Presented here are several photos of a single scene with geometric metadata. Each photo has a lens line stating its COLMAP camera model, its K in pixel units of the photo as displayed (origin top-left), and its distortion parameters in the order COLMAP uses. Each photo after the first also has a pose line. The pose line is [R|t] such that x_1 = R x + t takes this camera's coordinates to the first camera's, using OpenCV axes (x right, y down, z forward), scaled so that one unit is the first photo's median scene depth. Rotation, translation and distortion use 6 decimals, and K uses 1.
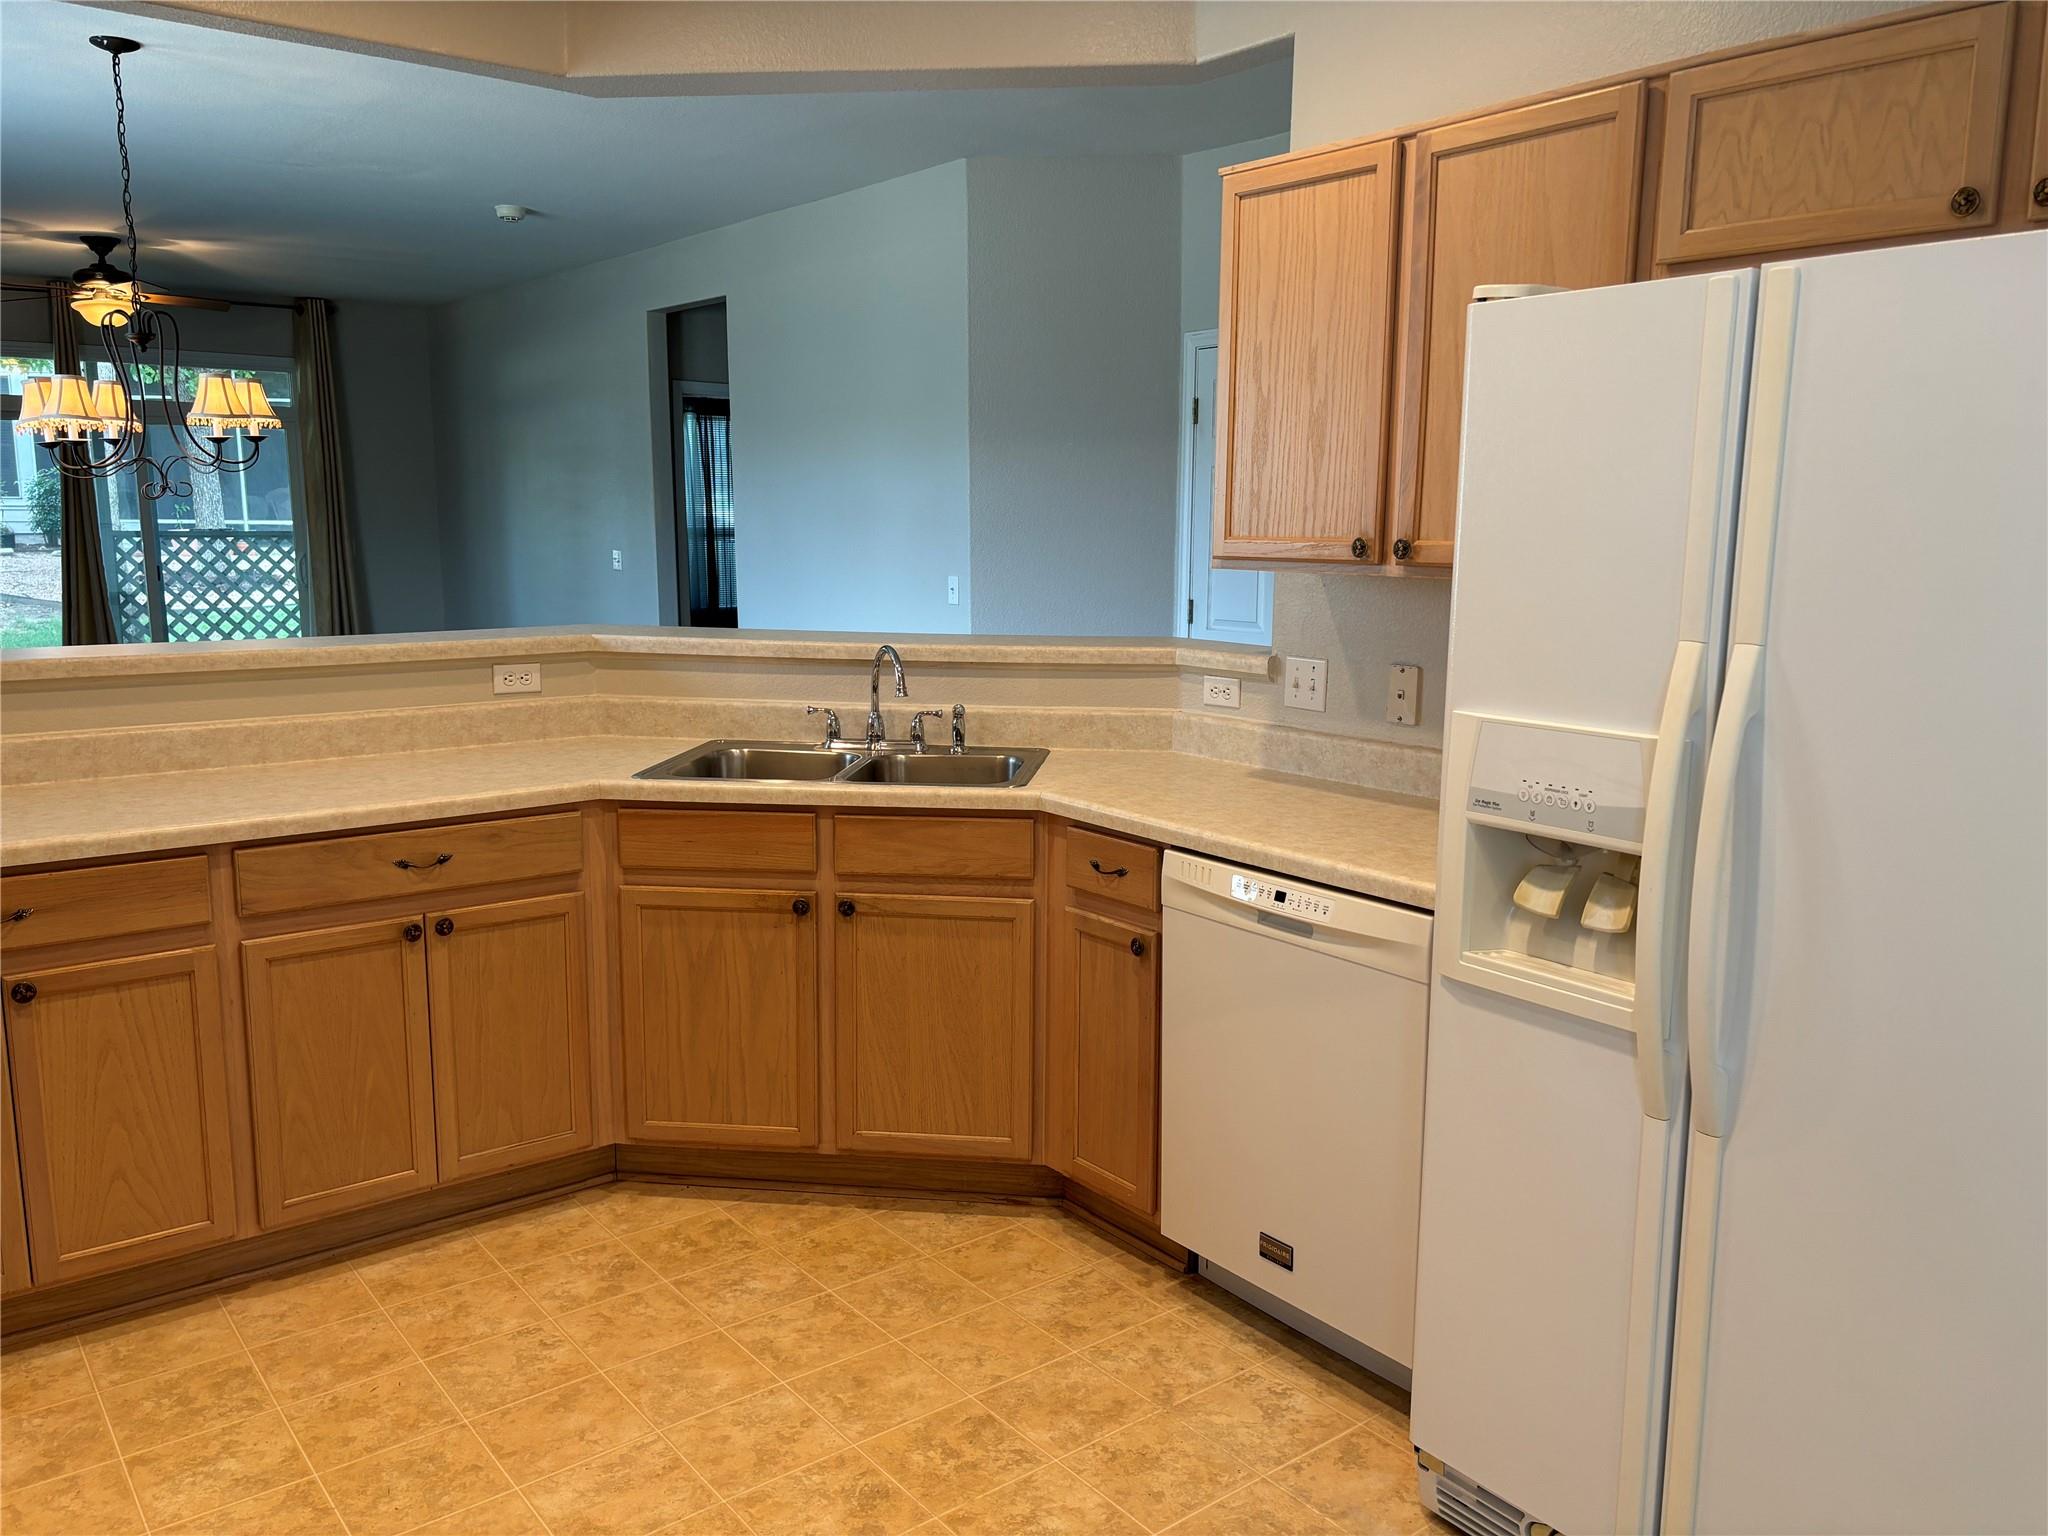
lens RADIAL K [[1549.4, 0, 1031.6], [0, 1549.4, 772.3], [0, 0, 1]] dist [0.042462, -0.041239]
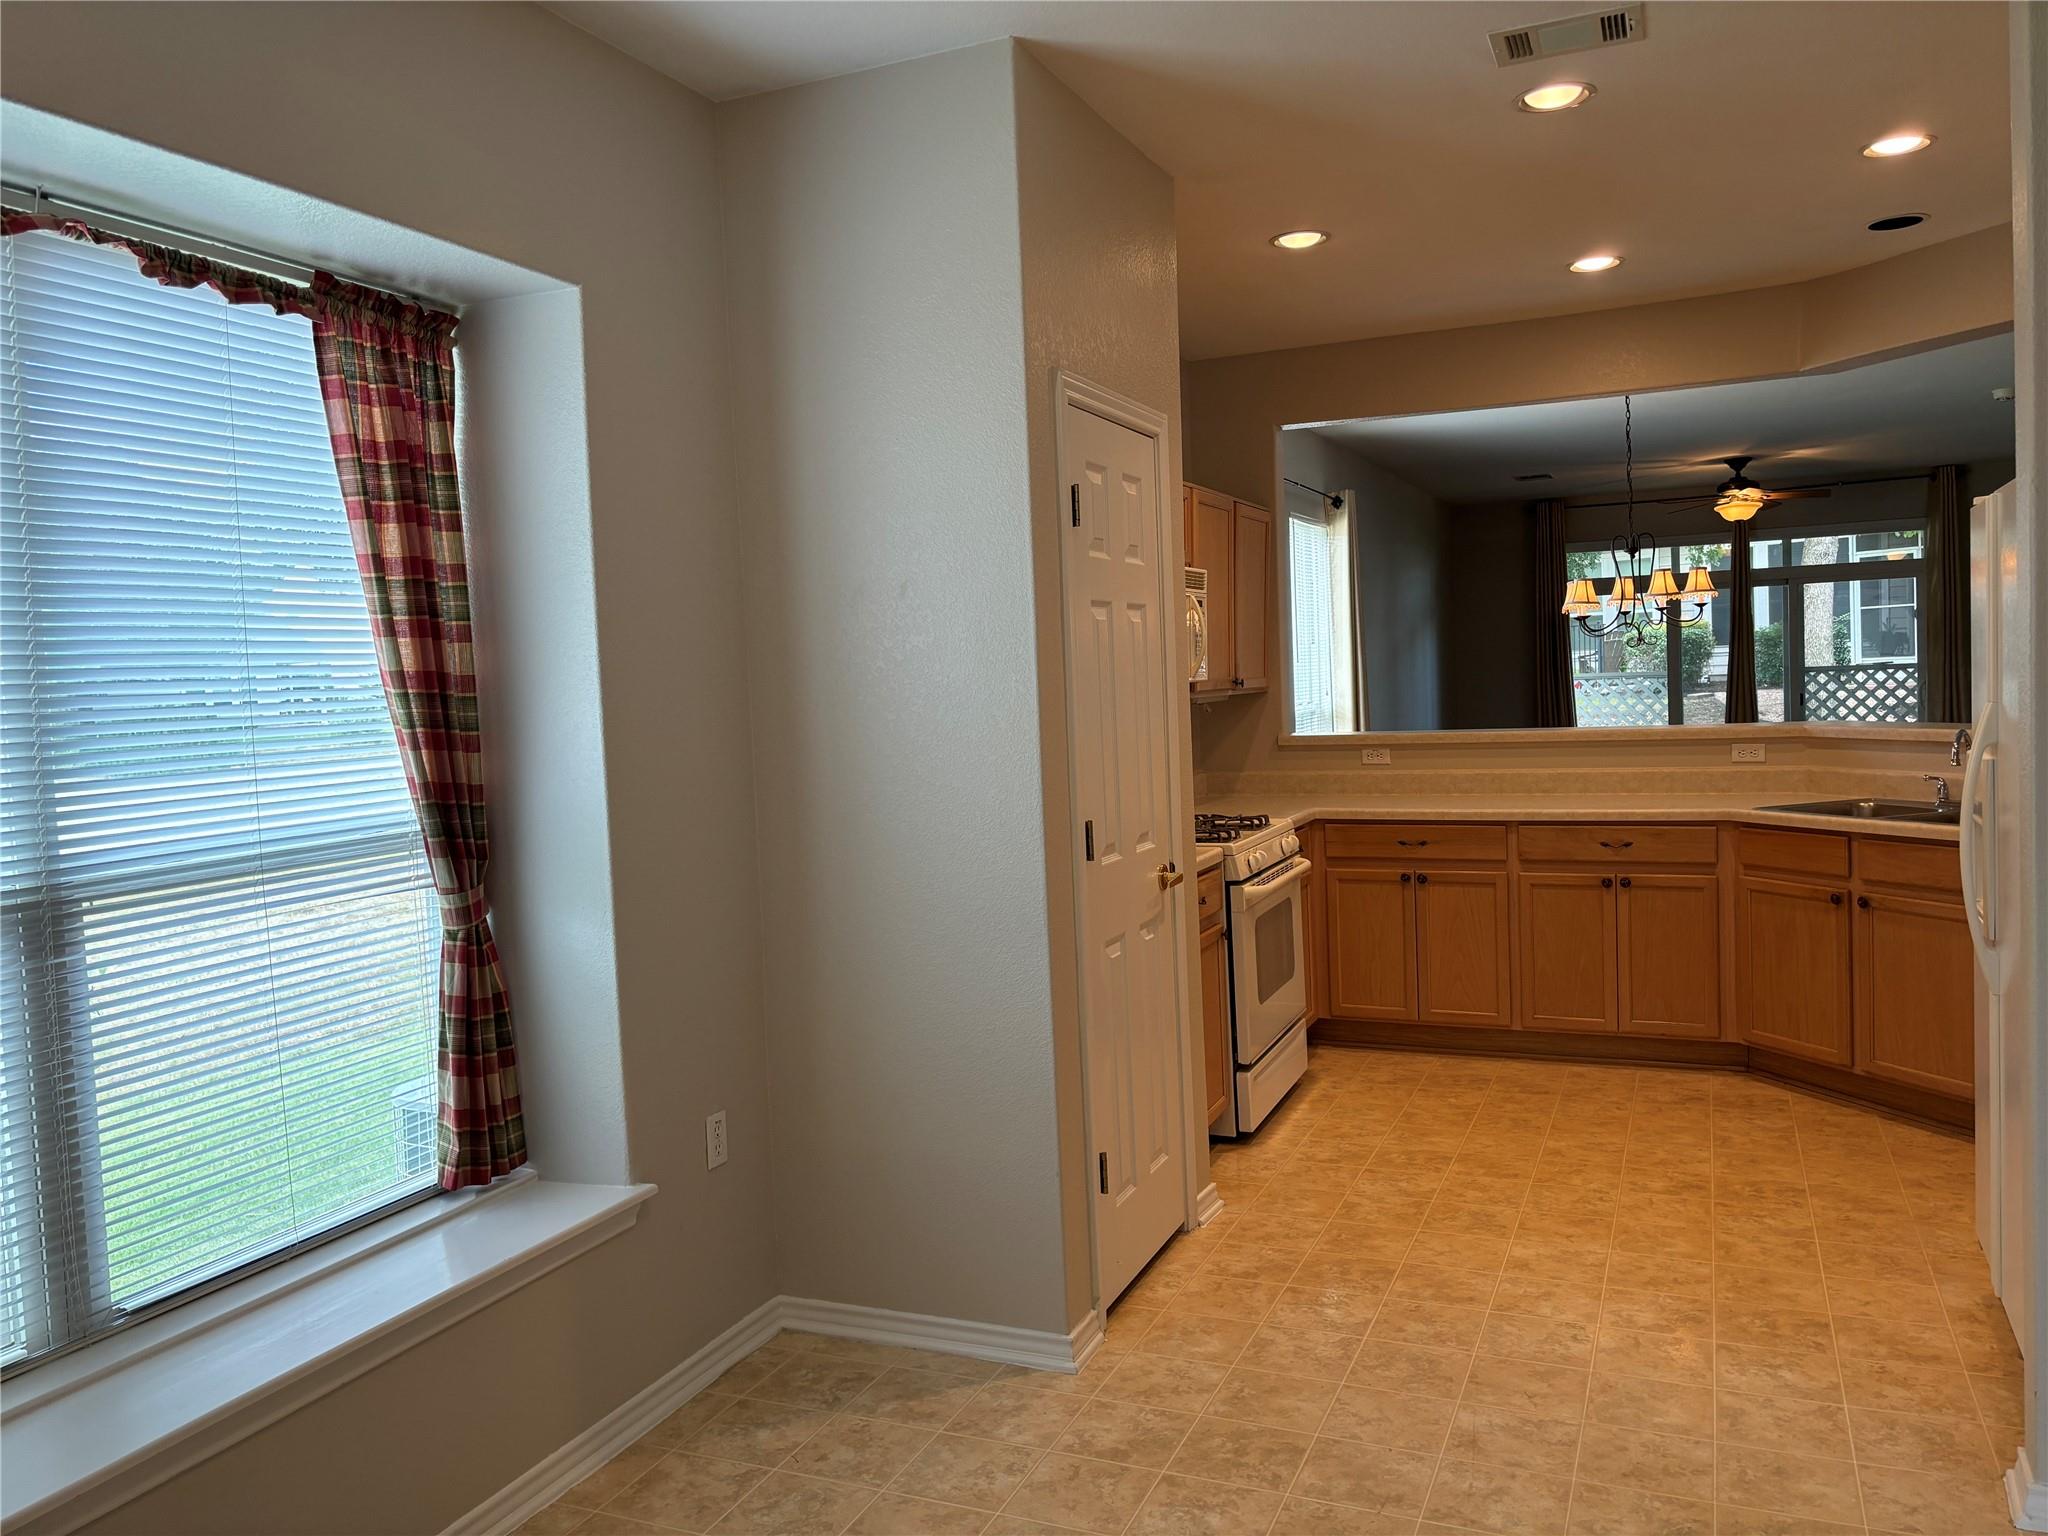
lens RADIAL K [[1540.1, 0, 1026.8], [0, 1540.1, 749.3], [0, 0, 1]] dist [0.028092, 0.003088]
pose [[0.466214, 0.016158, -0.884524, 0.886432], [-0.104549, 0.993833, -0.036950, 0.087040], [0.878472, 0.109703, 0.465028, -0.447649]]
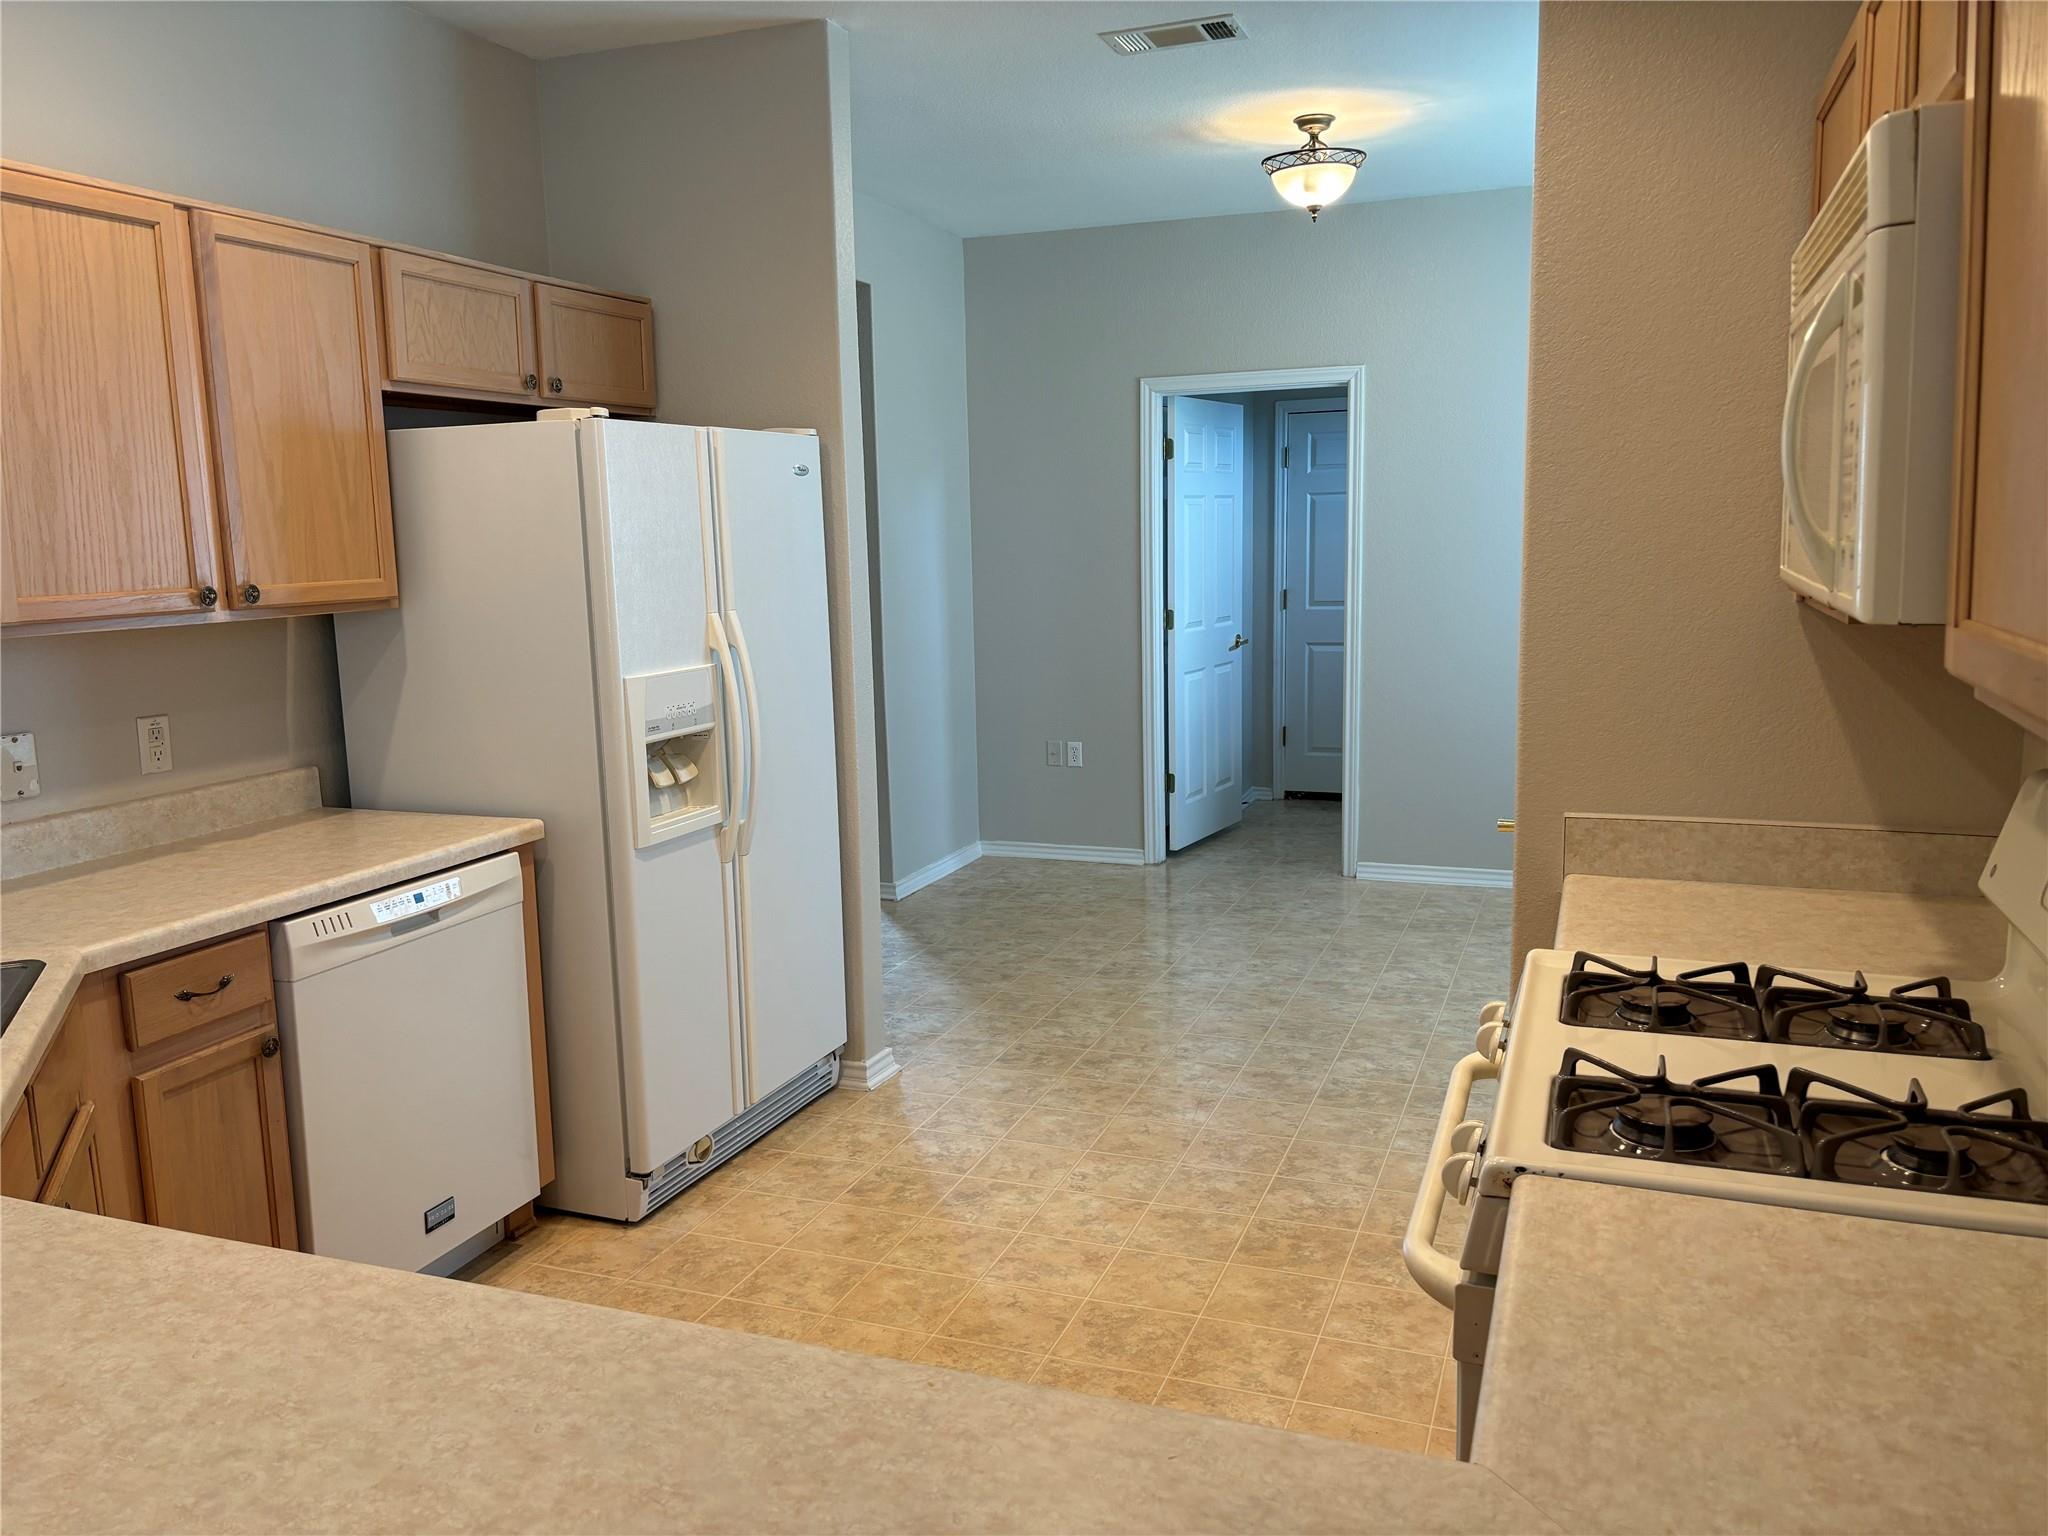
lens RADIAL K [[1540.1, 0, 1026.8], [0, 1540.1, 749.3], [0, 0, 1]] dist [0.028092, 0.003088]
pose [[-0.508982, -0.120859, 0.852250, -0.879354], [0.162890, 0.958681, 0.233233, -0.186192], [-0.845225, 0.257534, -0.468265, 0.983288]]
